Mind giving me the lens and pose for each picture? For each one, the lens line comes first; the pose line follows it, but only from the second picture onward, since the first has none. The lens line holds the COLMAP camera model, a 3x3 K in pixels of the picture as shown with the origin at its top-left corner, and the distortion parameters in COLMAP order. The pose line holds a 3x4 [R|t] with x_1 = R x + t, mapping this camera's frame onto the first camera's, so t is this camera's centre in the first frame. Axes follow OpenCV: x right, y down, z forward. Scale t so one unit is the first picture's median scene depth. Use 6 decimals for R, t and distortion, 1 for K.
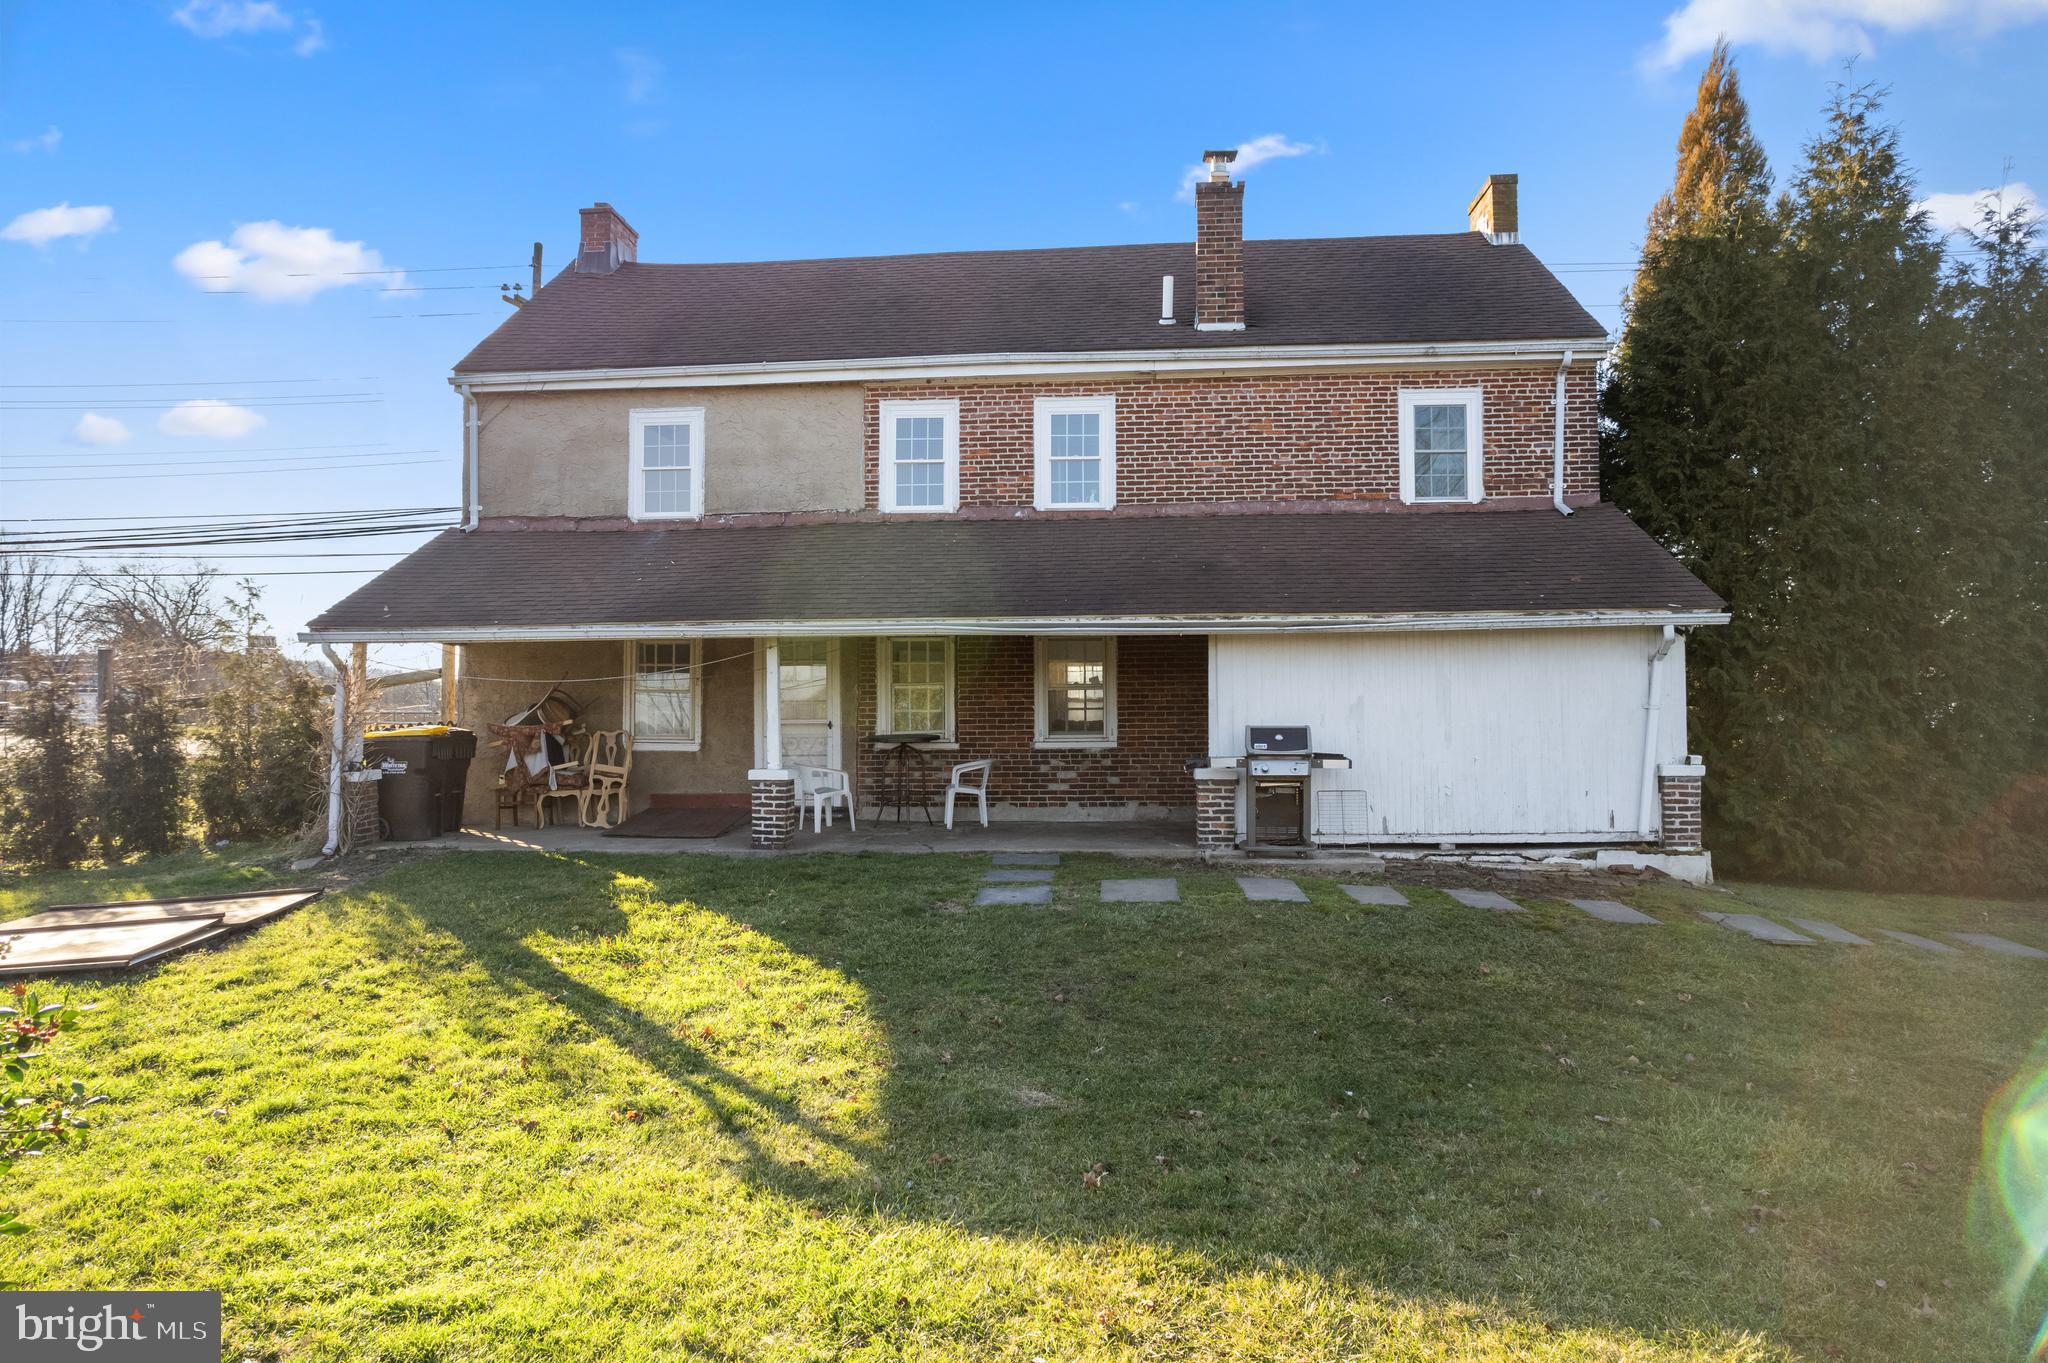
lens RADIAL K [[1295.6, 0, 1028.3], [0, 1295.6, 676.2], [0, 0, 1]] dist [-0.048391, 0.027604]
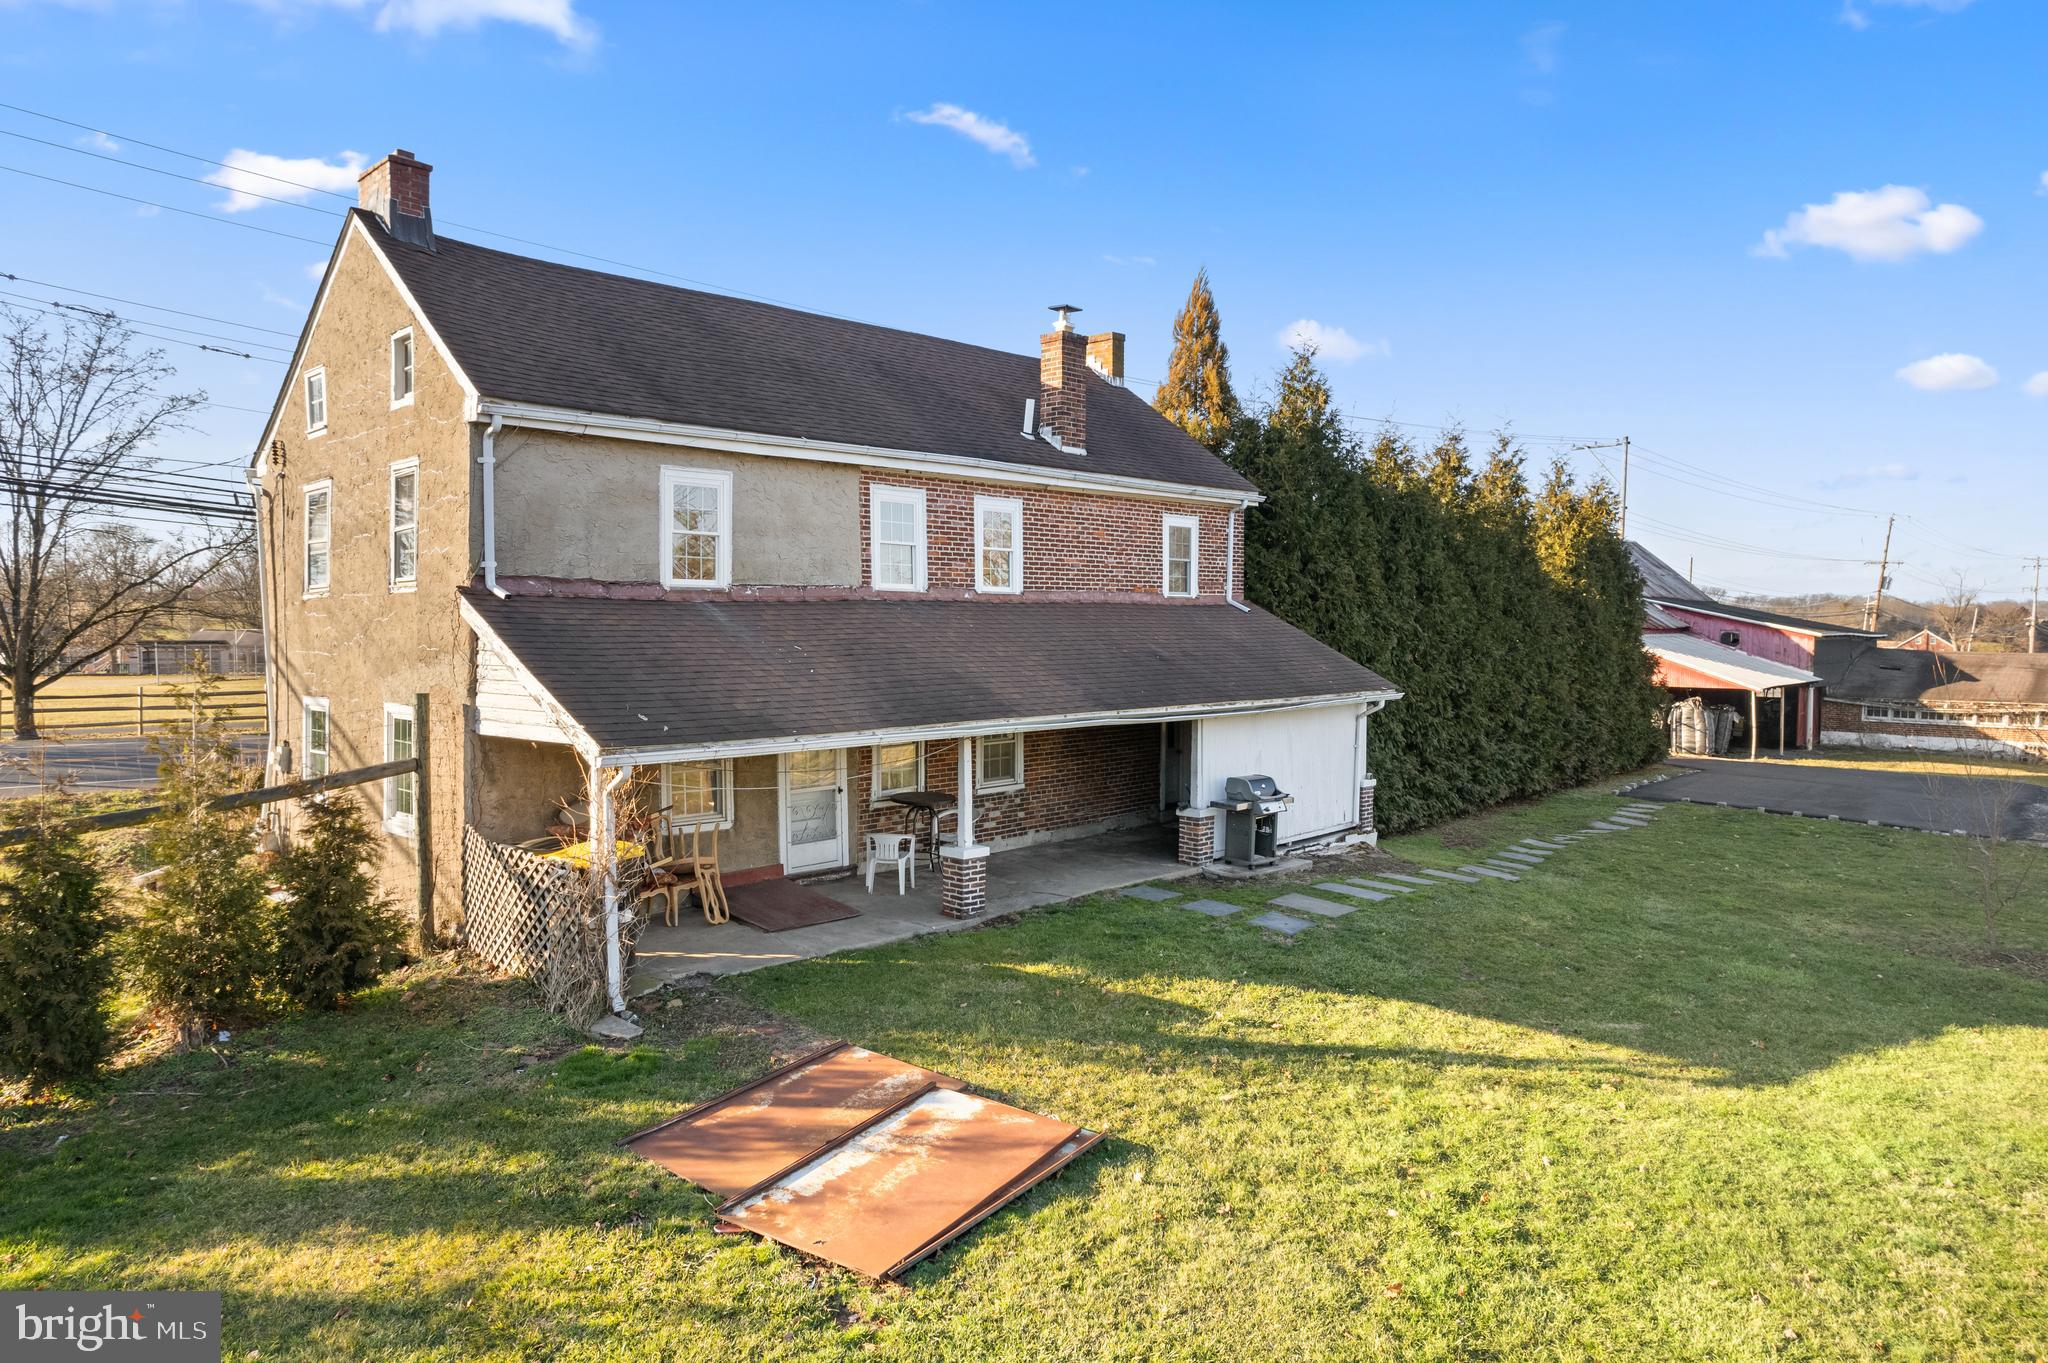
lens RADIAL K [[1295.6, 0, 1006.1], [0, 1295.6, 690.4], [0, 0, 1]] dist [-0.048391, 0.027604]
pose [[0.644945, -0.031726, 0.763571, -0.867508], [-0.027043, 0.997565, 0.064291, -0.115092], [-0.763751, -0.062113, 0.642516, 0.218666]]
